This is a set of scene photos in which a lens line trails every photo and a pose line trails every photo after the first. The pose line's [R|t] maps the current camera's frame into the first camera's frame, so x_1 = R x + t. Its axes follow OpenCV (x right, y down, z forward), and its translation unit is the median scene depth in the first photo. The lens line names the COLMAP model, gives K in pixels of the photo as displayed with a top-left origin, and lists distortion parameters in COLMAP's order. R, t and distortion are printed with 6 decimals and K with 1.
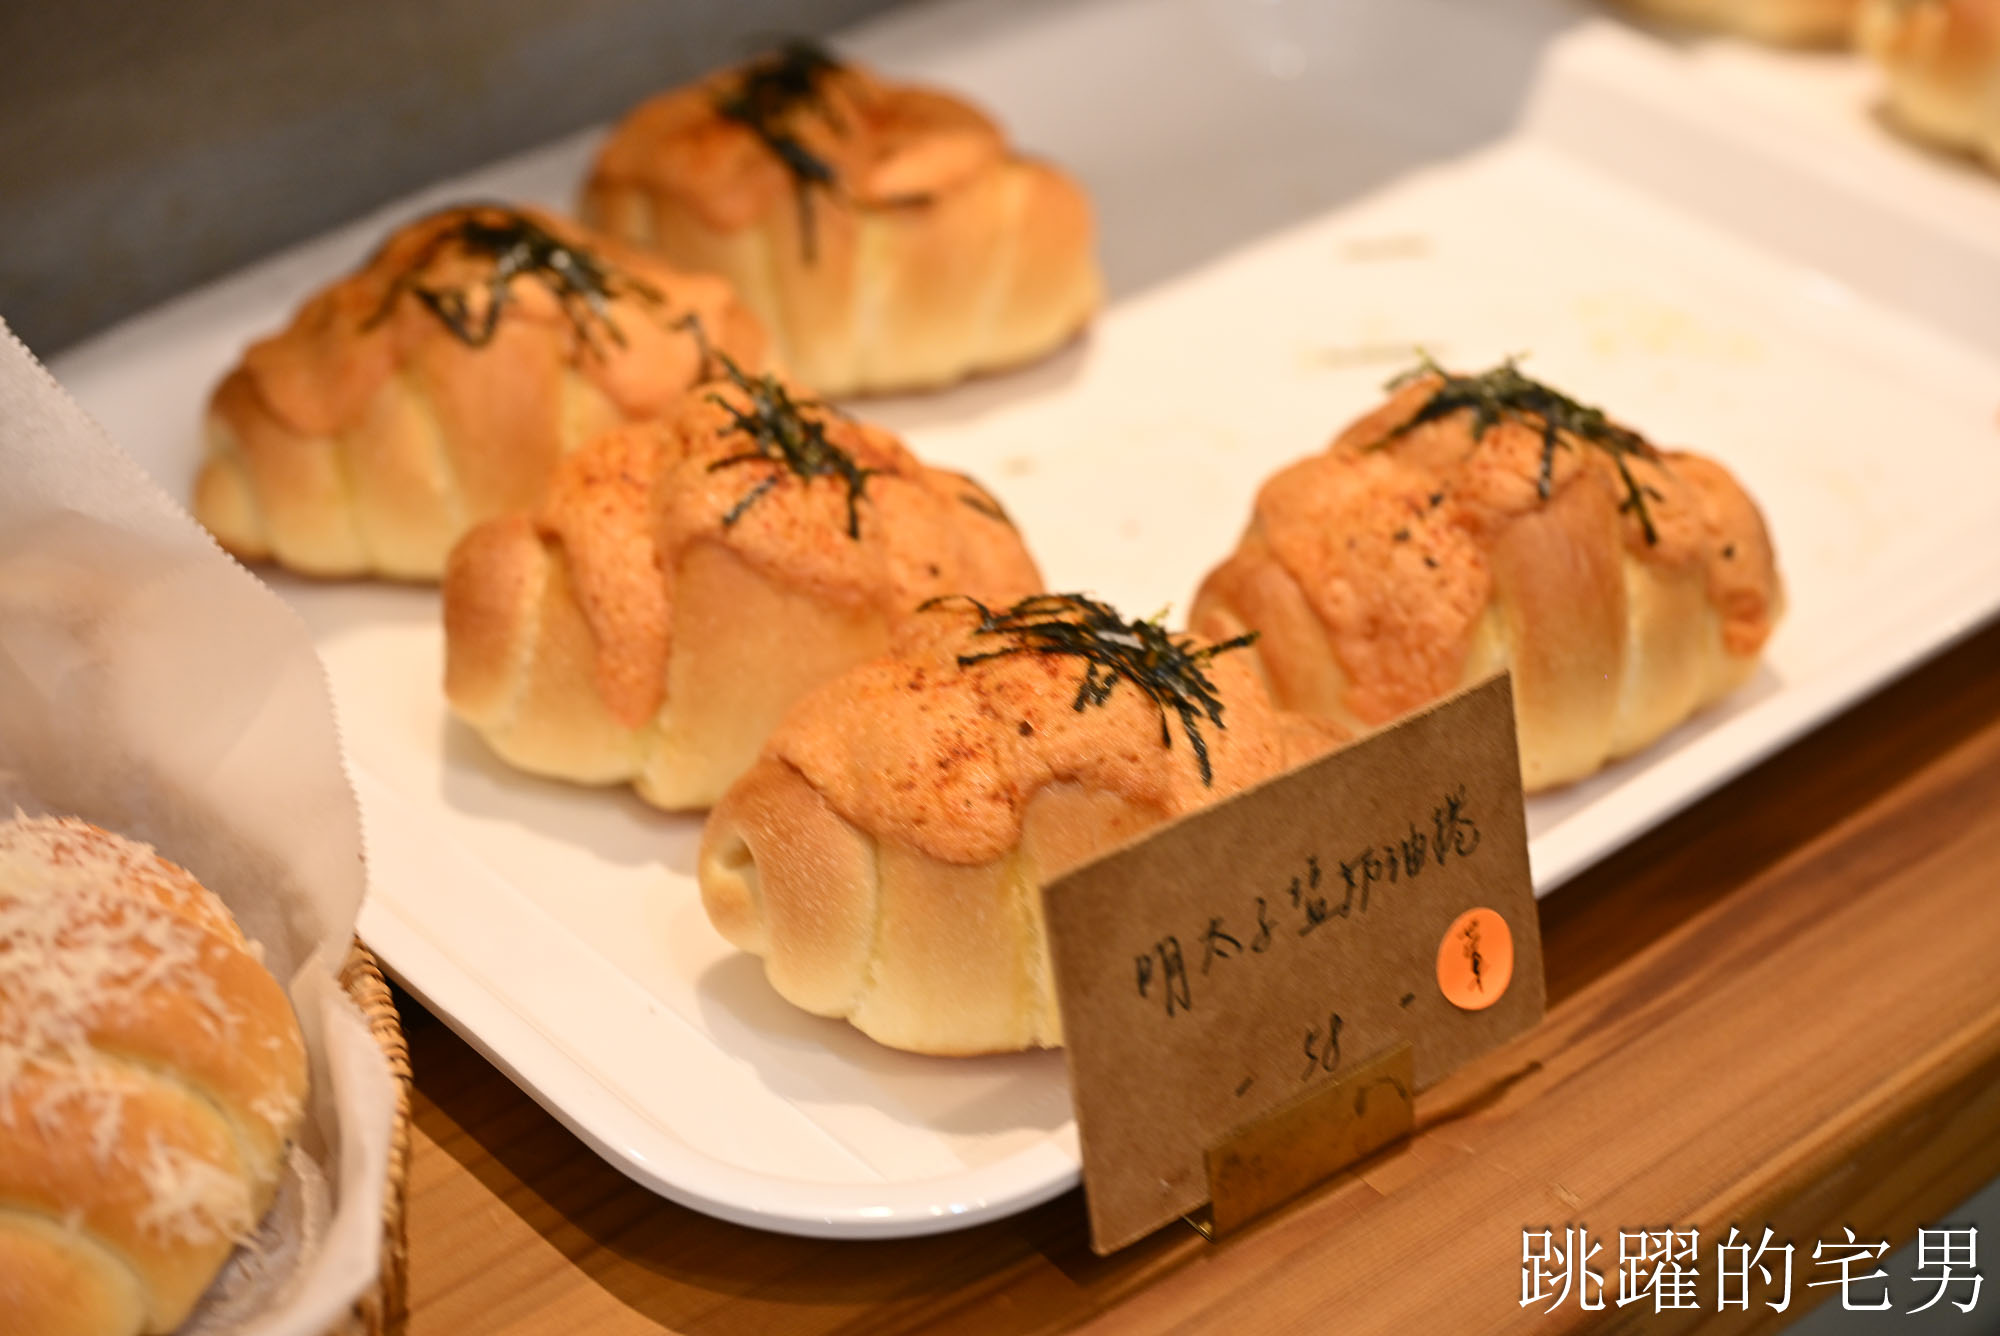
lens RADIAL K [[3677.1, 0, 1000.0], [0, 3677.1, 668.0], [0, 0, 1]] dist [-0.005227, -0.038058]
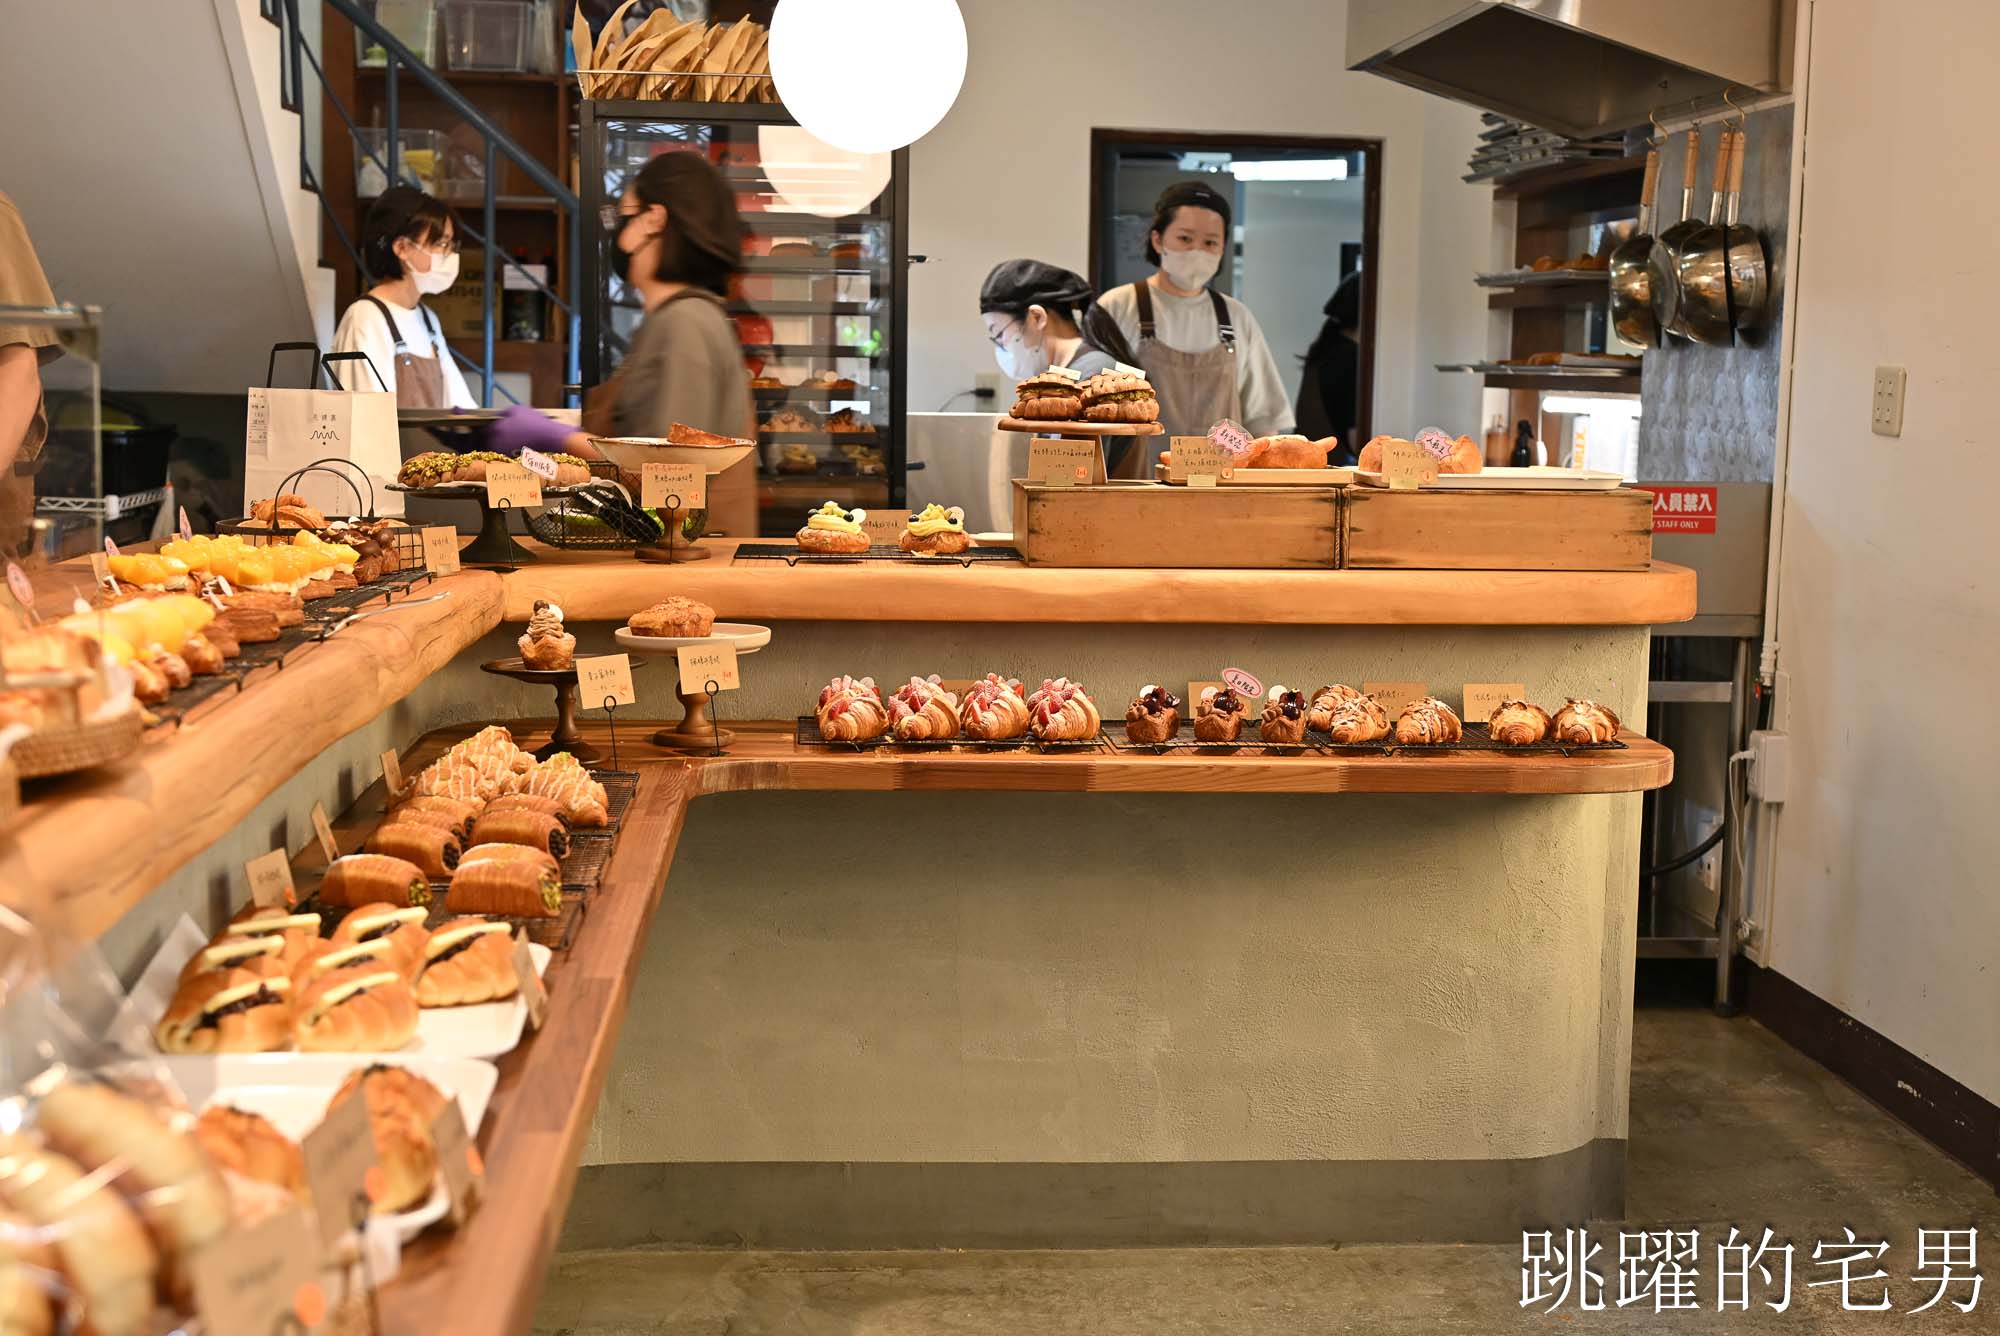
lens RADIAL K [[2752.6, 0, 1000.0], [0, 2752.6, 668.0], [0, 0, 1]] dist [0.004332, -0.000280]
pose [[0.610934, -0.104546, 0.784748, -1.696427], [0.452018, 0.859852, -0.237349, 0.547532], [-0.649953, 0.499725, 0.572570, -1.273109]]
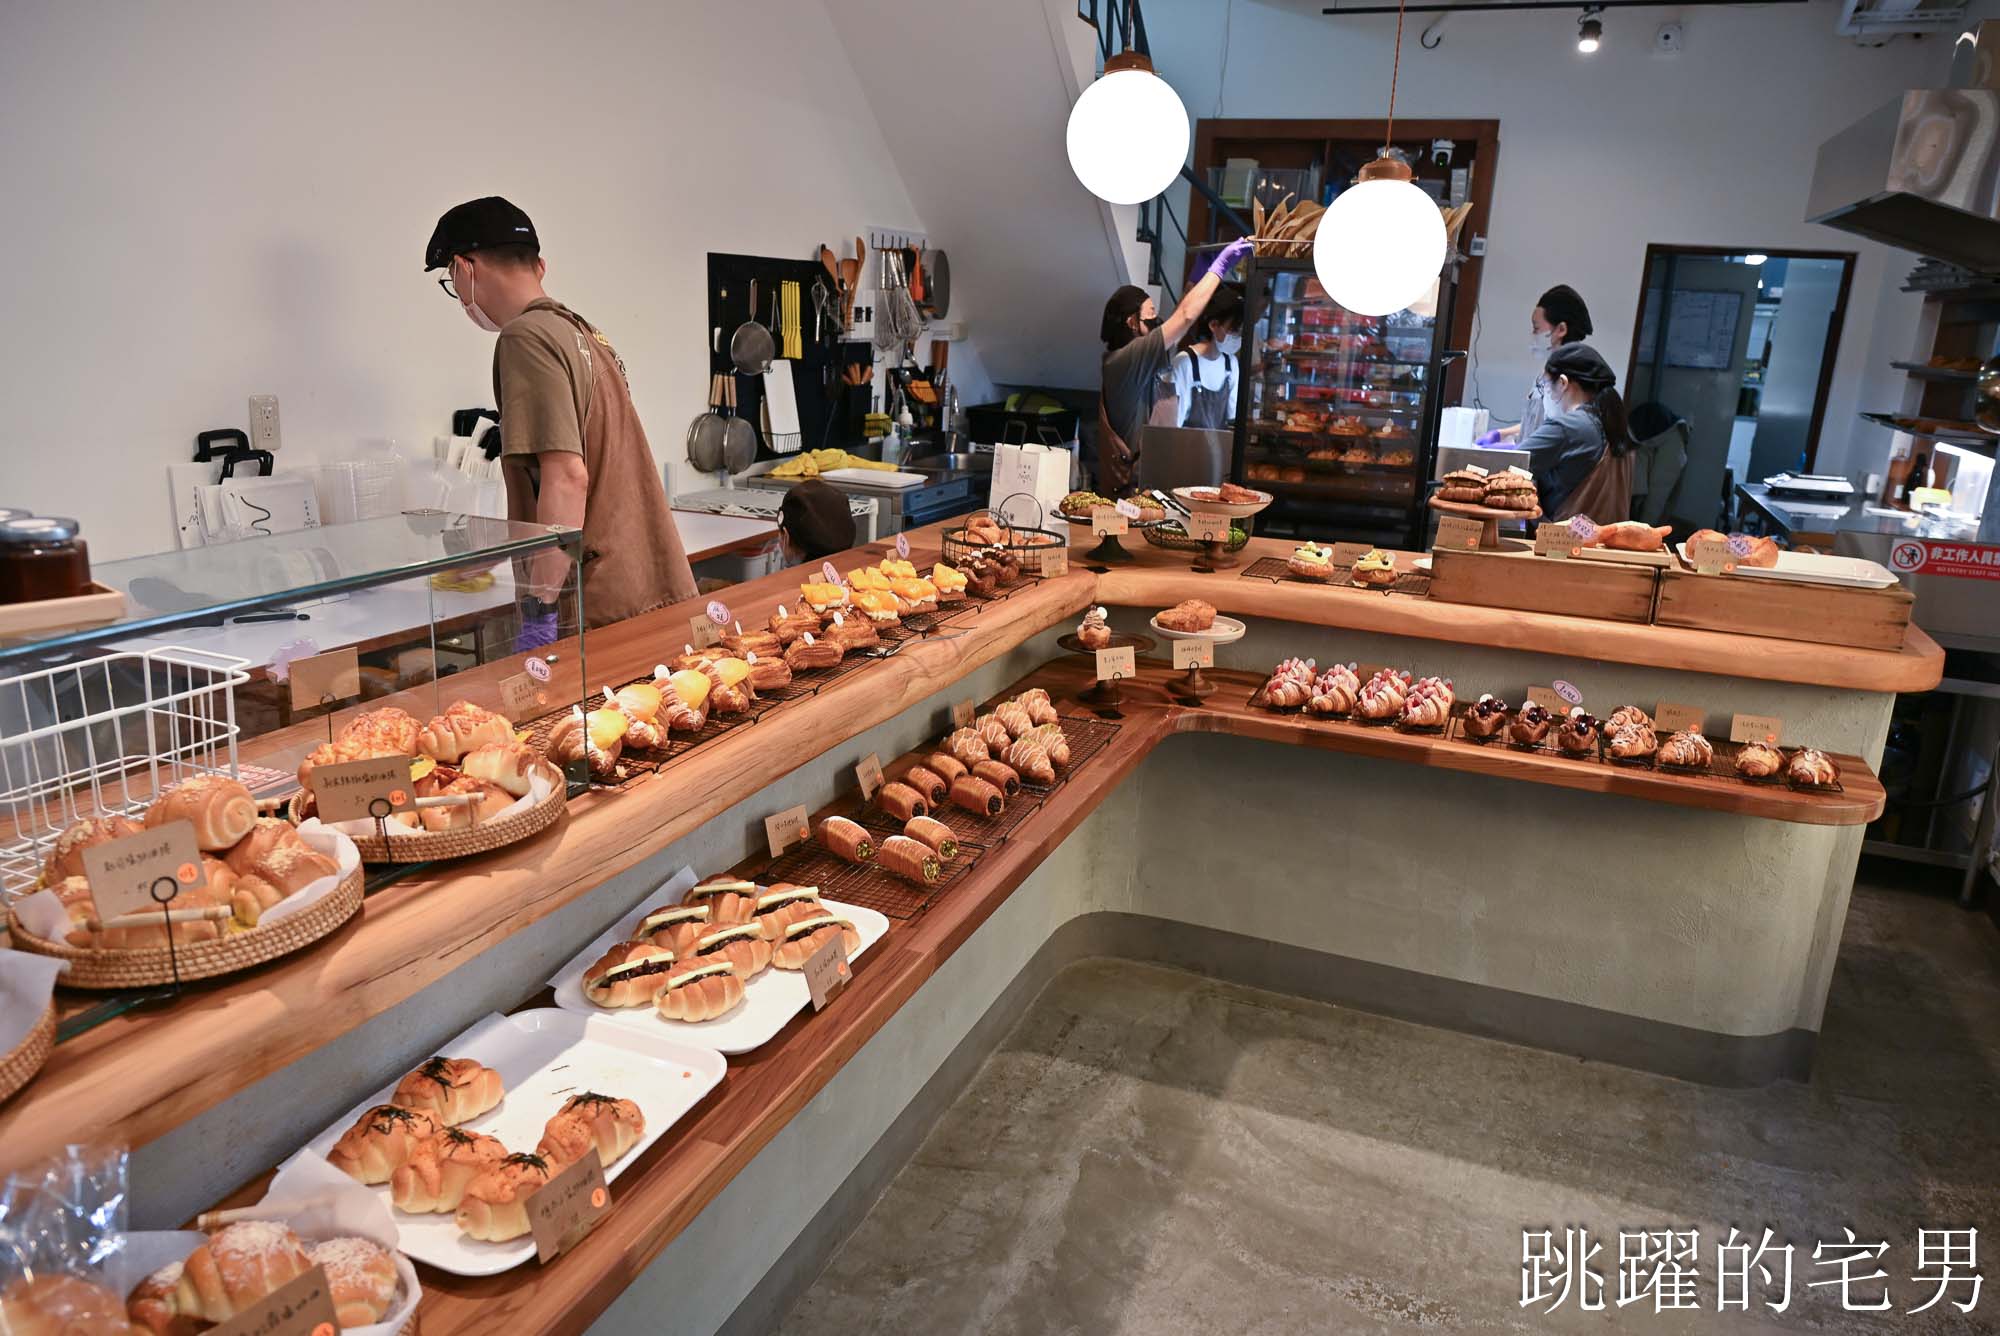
lens RADIAL K [[1365.3, 0, 996.0], [0, 1365.3, 666.0], [0, 0, 1]] dist [-0.001059, -0.001523]
pose [[0.893786, -0.103691, 0.436342, -0.155659], [0.238974, 0.933397, -0.267696, 0.019206], [-0.379522, 0.343538, 0.859037, -1.317188]]
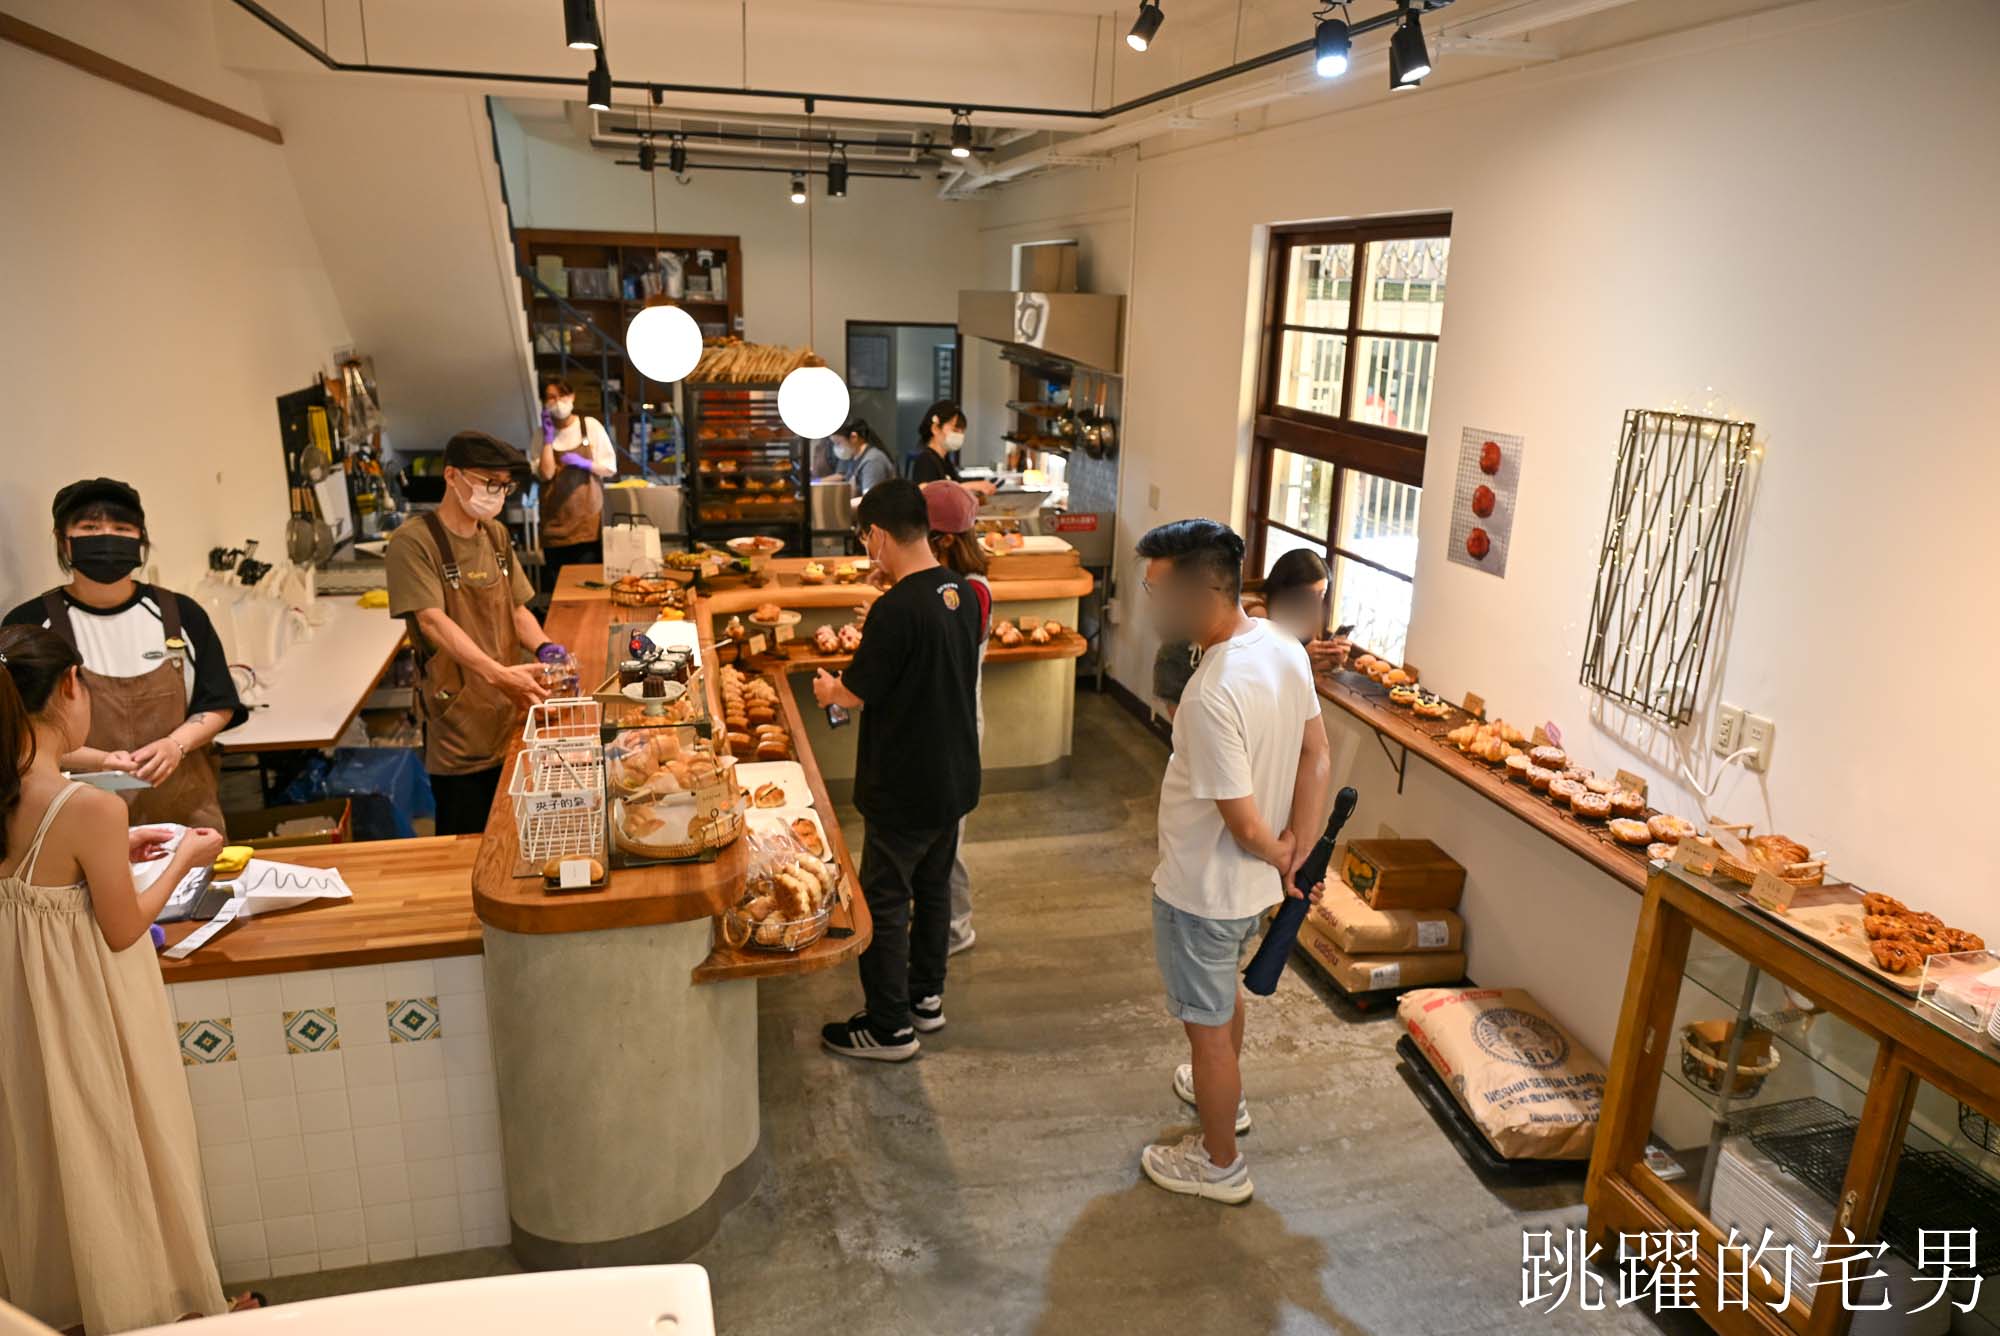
lens RADIAL K [[1322.8, 0, 1000.0], [0, 1322.8, 668.0], [0, 0, 1]] dist [-0.004862, -0.001453]
pose [[0.450954, -0.257895, 0.854477, -4.346559], [0.498731, 0.866755, -0.001607, -0.205088], [-0.740208, 0.426879, 0.519487, -2.998608]]
